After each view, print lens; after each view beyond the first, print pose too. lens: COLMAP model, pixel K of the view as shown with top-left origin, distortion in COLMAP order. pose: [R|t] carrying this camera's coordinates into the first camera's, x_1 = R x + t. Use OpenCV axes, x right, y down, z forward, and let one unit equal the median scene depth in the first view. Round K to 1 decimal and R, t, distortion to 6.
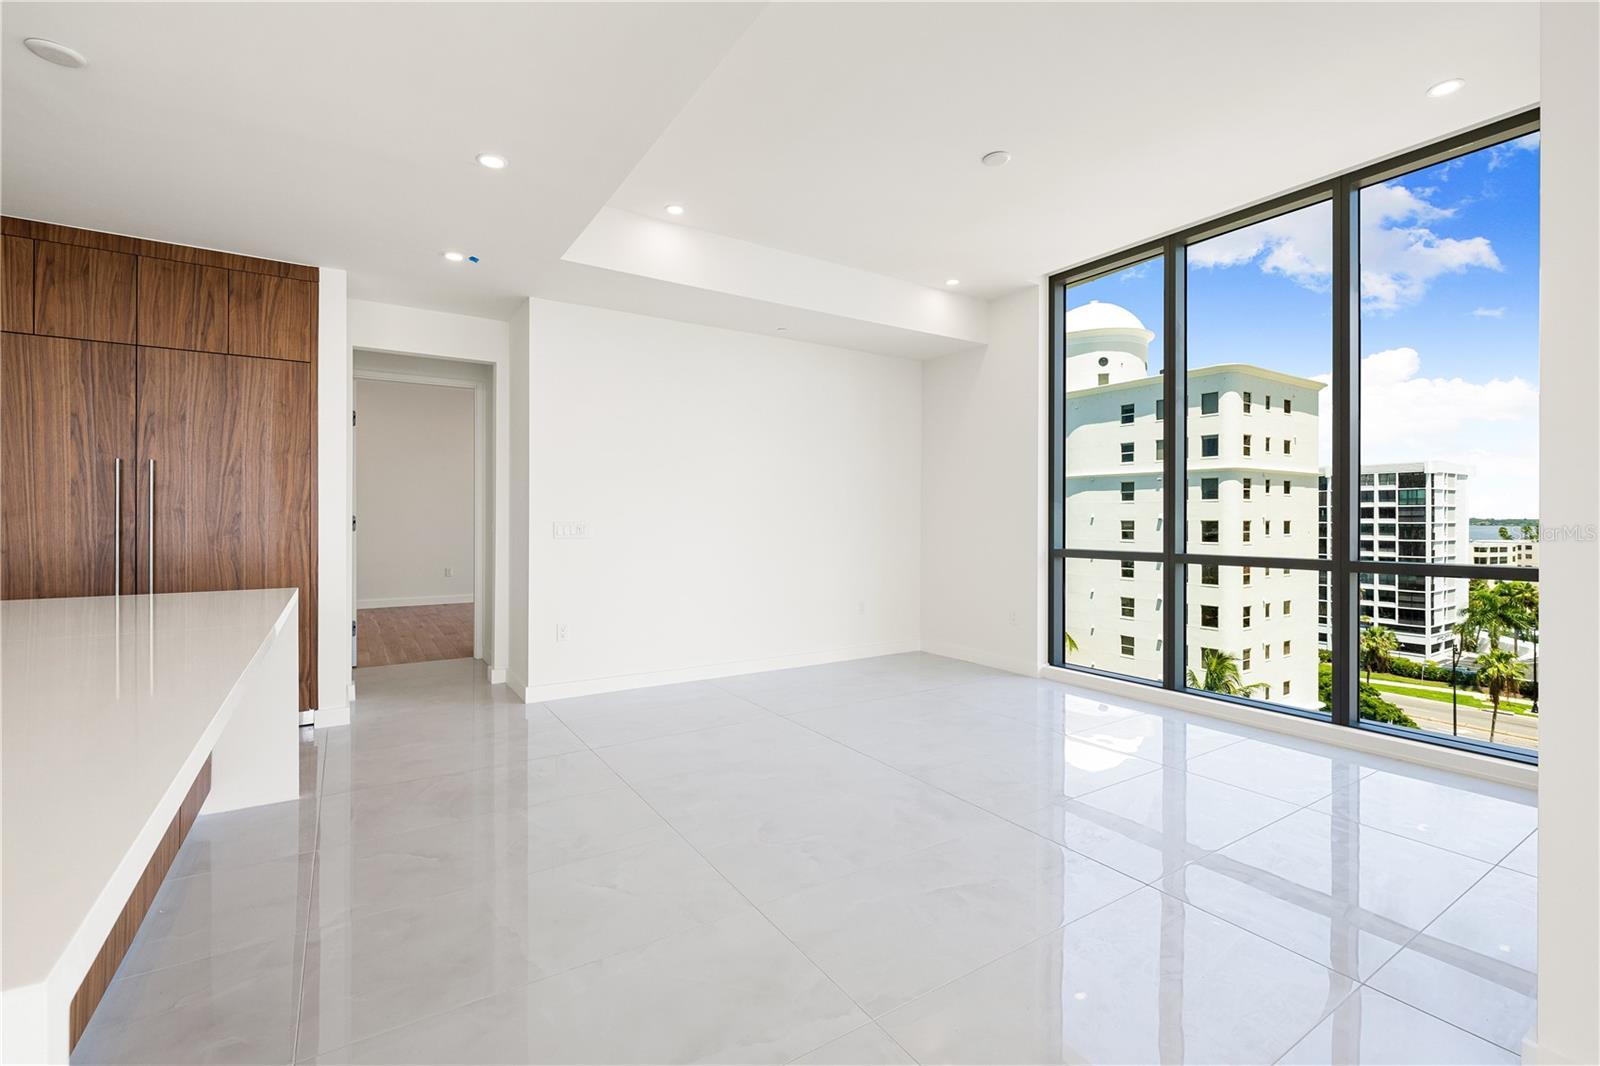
lens RADIAL K [[708.8, 0, 786.7], [0, 708.8, 518.5], [0, 0, 1]] dist [-0.003522, 0.000491]
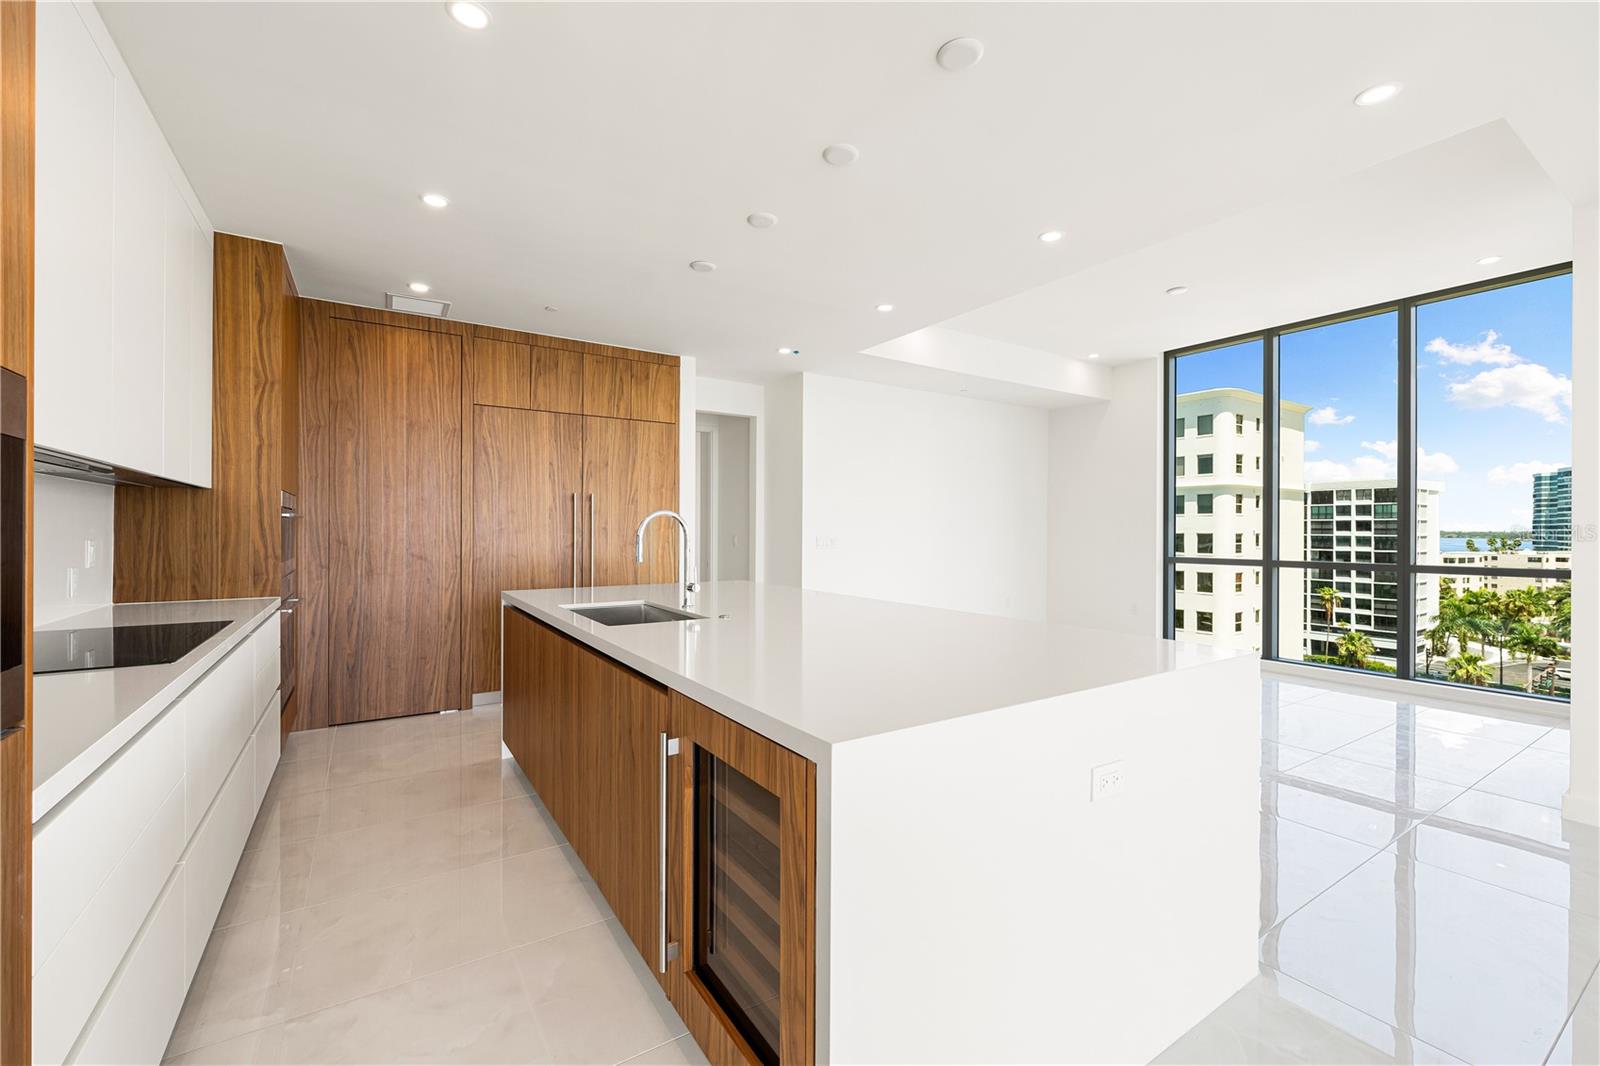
lens RADIAL K [[708.8, 0, 755.9], [0, 708.8, 530.4], [0, 0, 1]] dist [-0.003522, 0.000491]
pose [[0.999969, 0.001914, 0.007602, -0.097452], [-0.001927, 0.999997, 0.001766, -0.001963], [-0.007598, -0.001780, 0.999970, -0.077322]]
